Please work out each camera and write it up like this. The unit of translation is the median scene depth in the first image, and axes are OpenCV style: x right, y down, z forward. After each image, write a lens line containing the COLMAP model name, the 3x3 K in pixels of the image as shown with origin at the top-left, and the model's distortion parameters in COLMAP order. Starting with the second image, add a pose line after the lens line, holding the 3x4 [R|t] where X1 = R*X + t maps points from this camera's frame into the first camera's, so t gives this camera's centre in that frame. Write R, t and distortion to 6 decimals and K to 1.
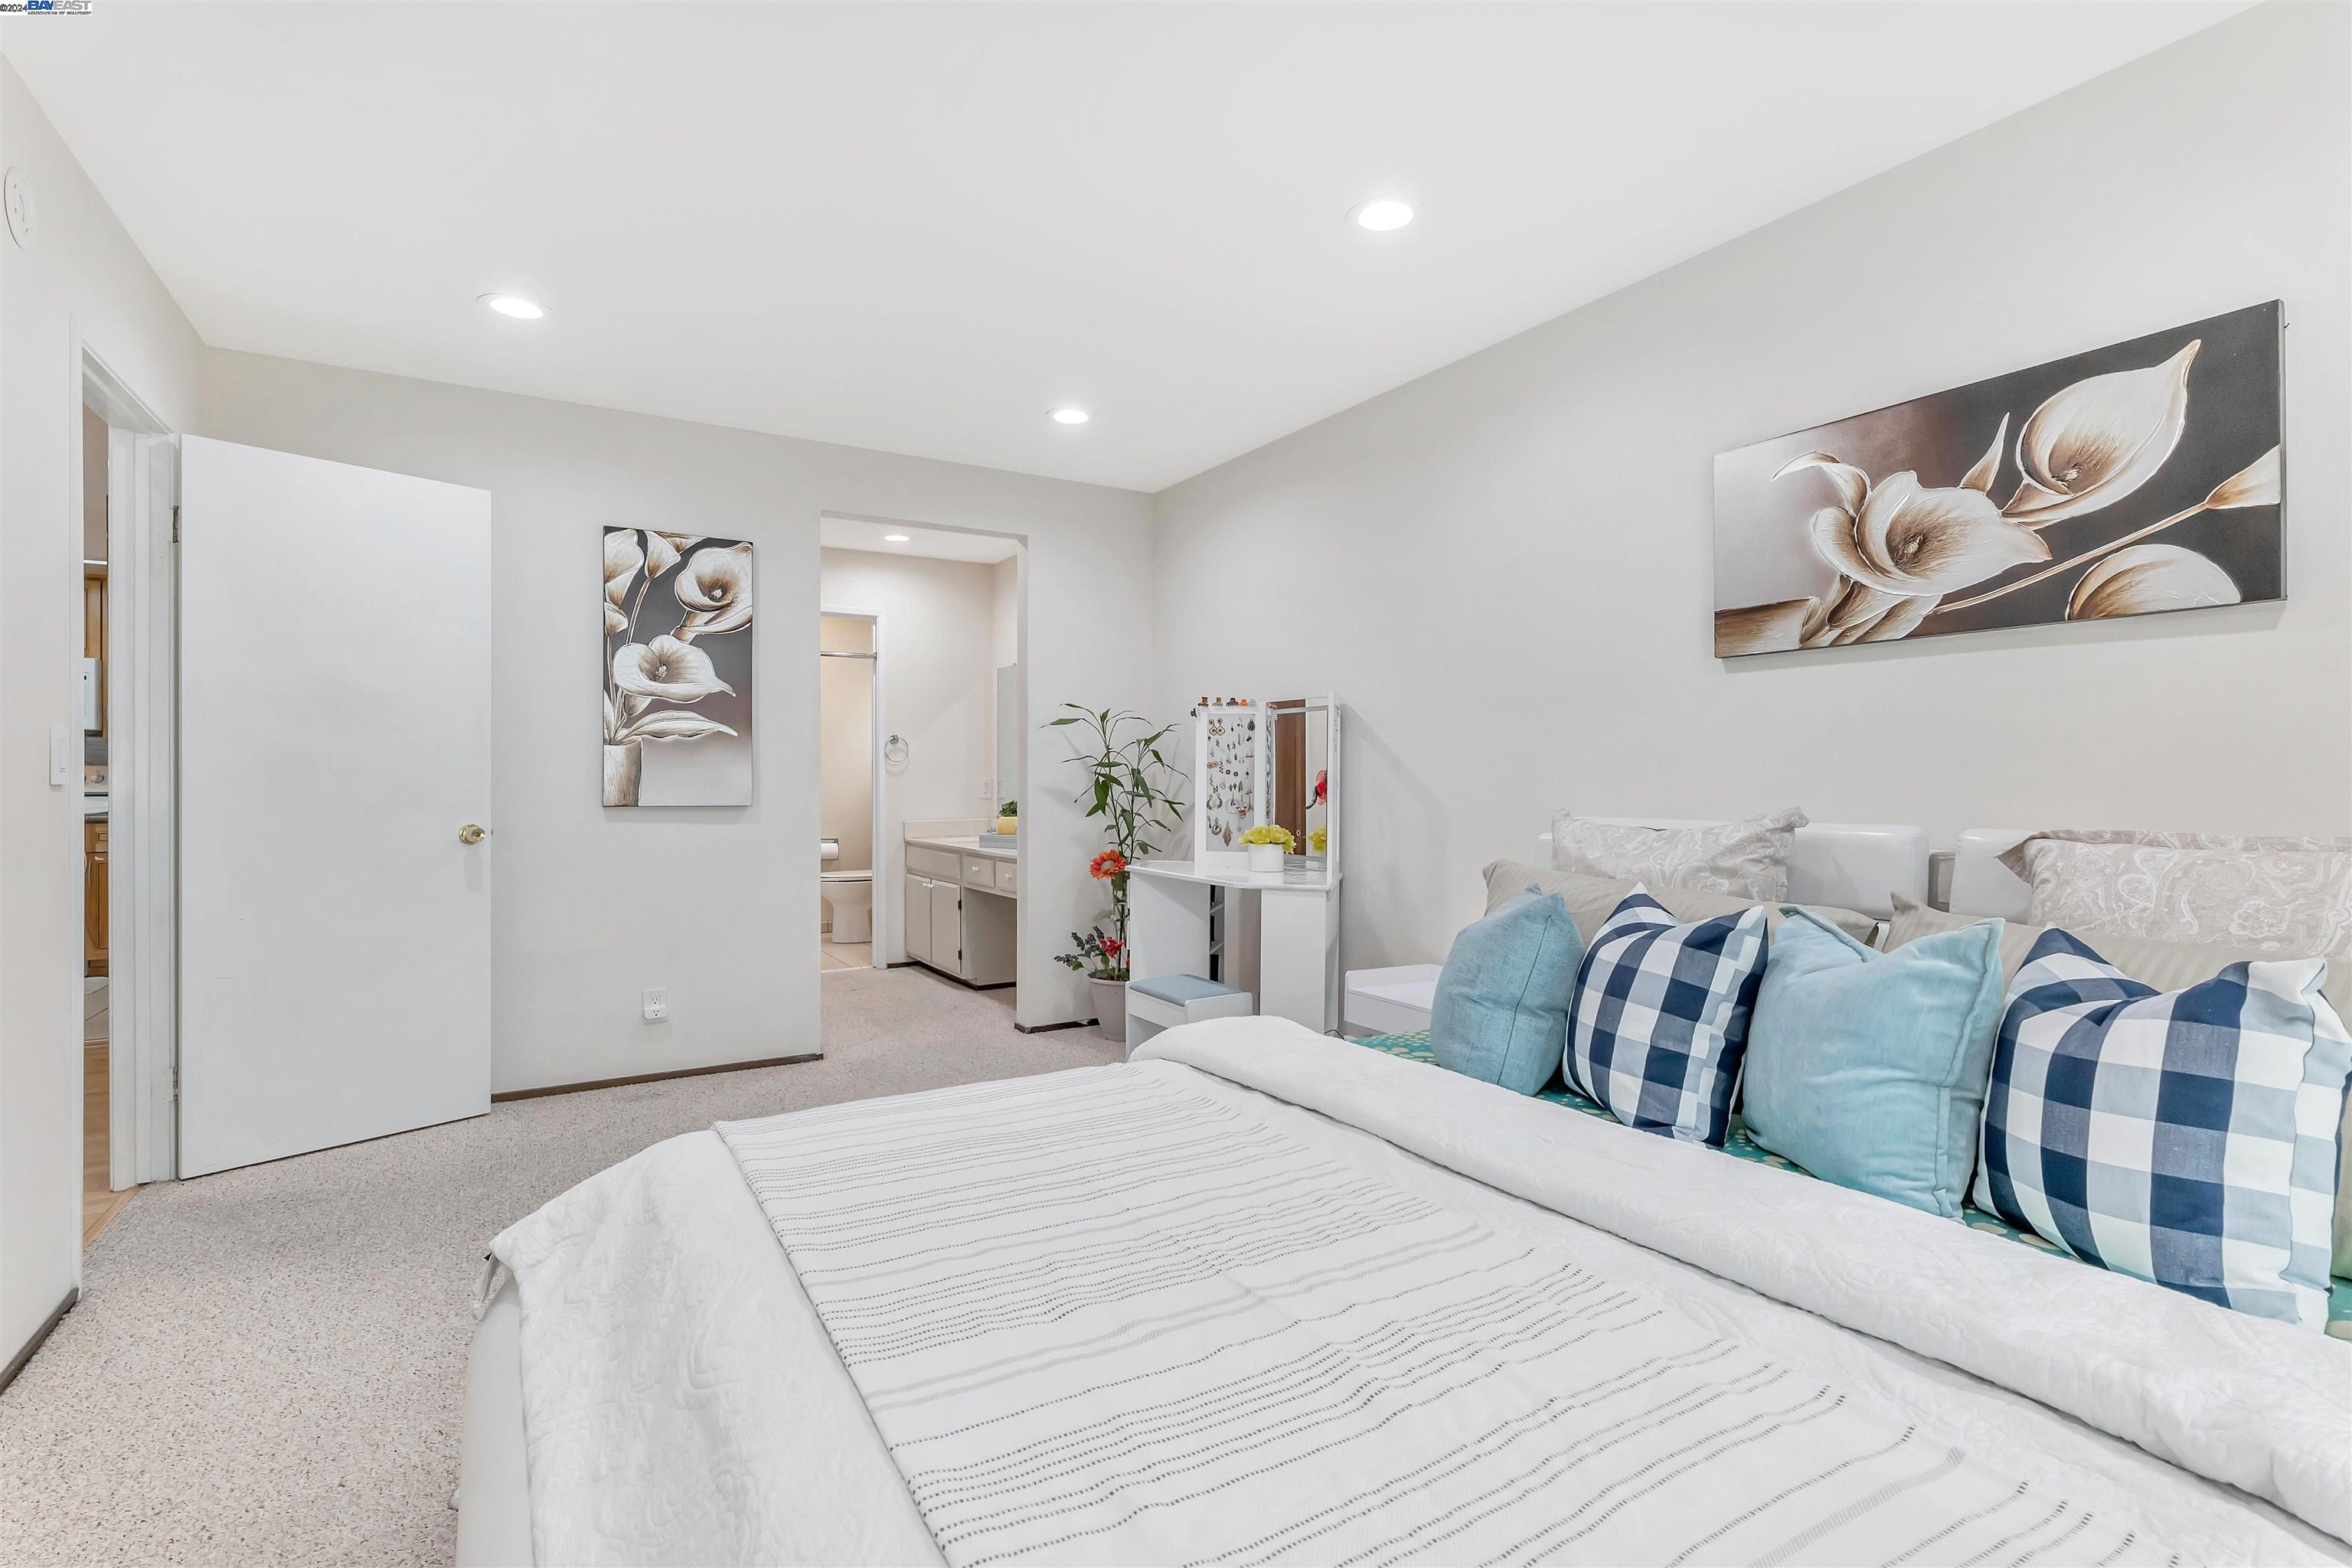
lens RADIAL K [[1093.4, 0, 1161.7], [0, 1093.4, 772.7], [0, 0, 1]] dist [0.004142, -0.001655]
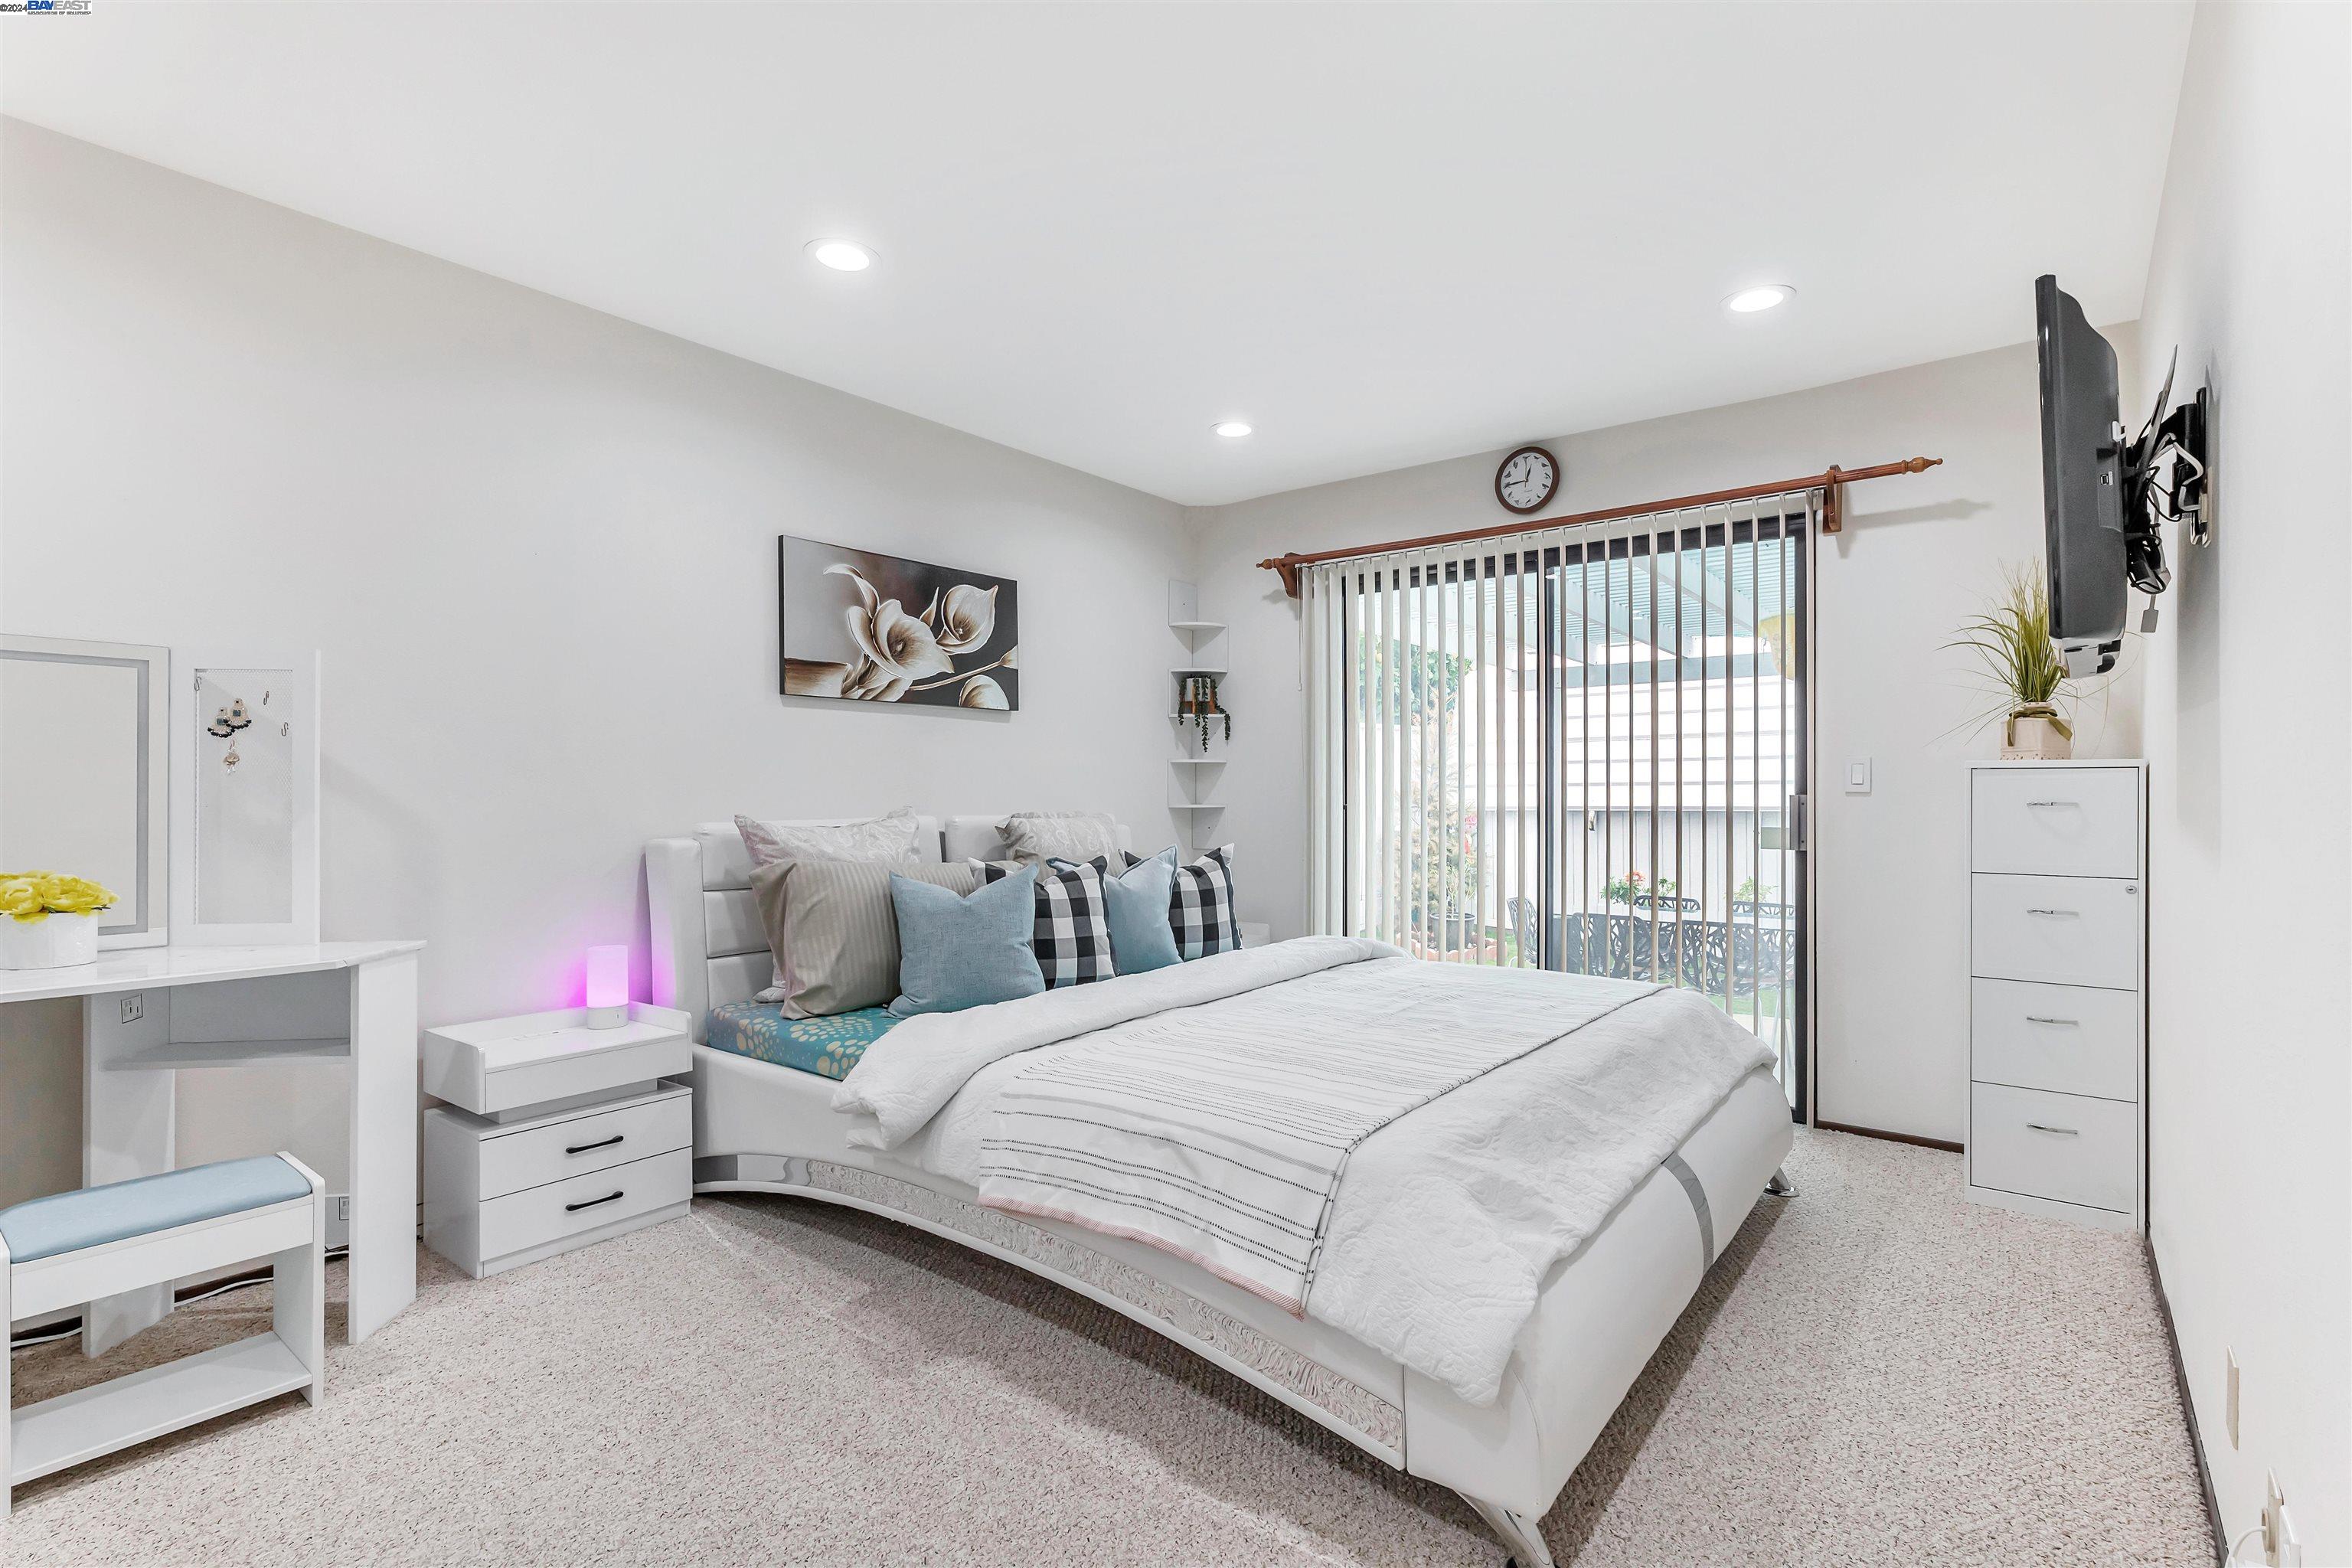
lens RADIAL K [[1093.4, 0, 1192.8], [0, 1093.4, 789.6], [0, 0, 1]] dist [0.004142, -0.001655]
pose [[-0.361816, 0.002377, 0.932246, -1.012409], [-0.001267, 0.999995, -0.003041, 0.011986], [-0.932249, -0.002281, -0.361811, 1.195842]]
